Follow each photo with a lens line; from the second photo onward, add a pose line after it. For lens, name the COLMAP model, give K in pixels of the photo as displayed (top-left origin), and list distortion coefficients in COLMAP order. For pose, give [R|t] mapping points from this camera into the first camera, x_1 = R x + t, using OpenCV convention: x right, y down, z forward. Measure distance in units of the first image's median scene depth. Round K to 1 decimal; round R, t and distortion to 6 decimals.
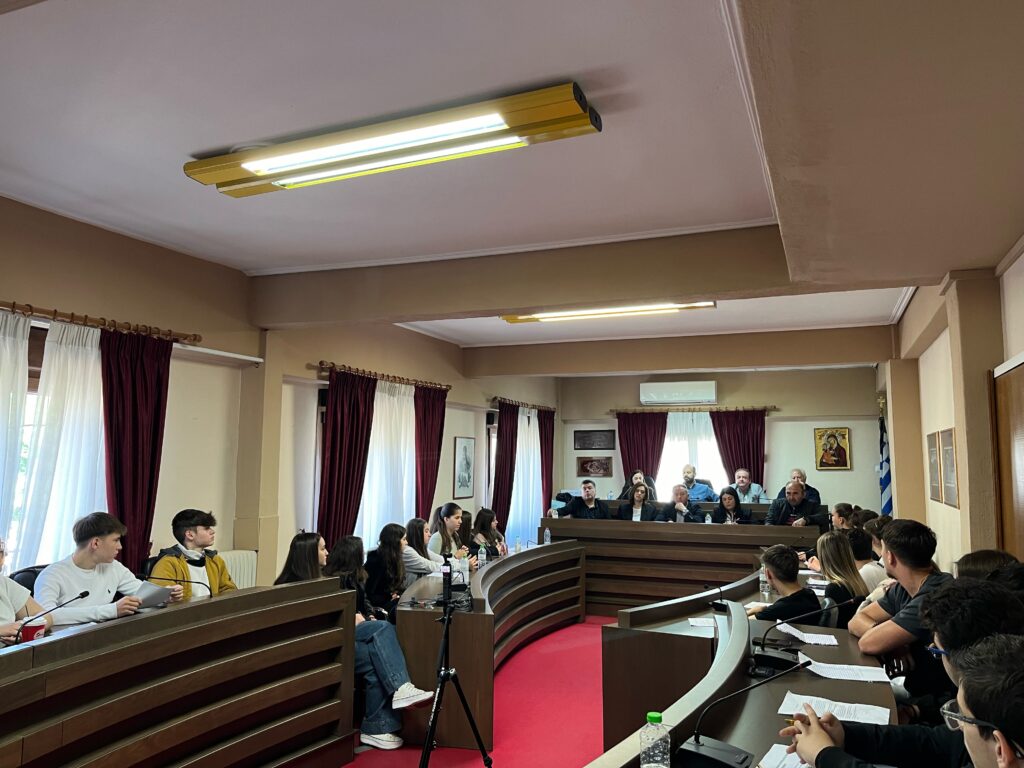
lens RADIAL K [[768.4, 0, 516.6], [0, 768.4, 385.5], [0, 0, 1]] dist [0.067130, -0.090666]
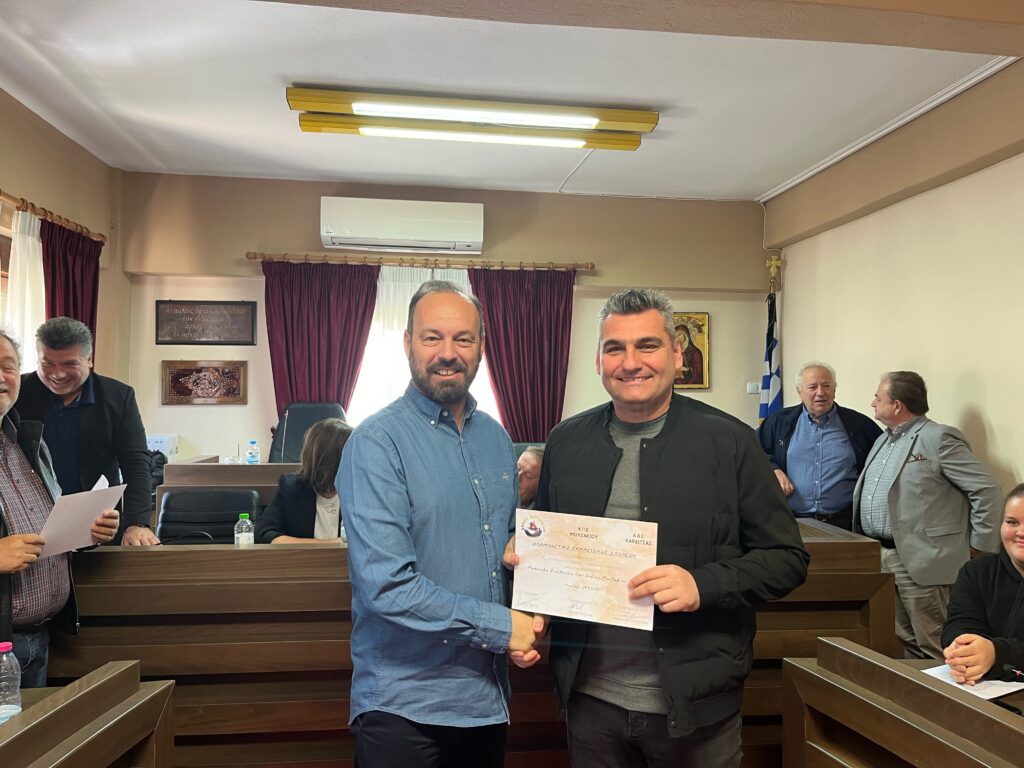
lens RADIAL K [[769.2, 0, 516.7], [0, 769.2, 382.1], [0, 0, 1]] dist [0.067544, -0.092686]
pose [[0.878946, 0.010511, 0.476806, 0.054566], [-0.054572, 0.995407, 0.078655, 0.072004], [-0.473790, -0.095154, 0.875482, 0.624609]]
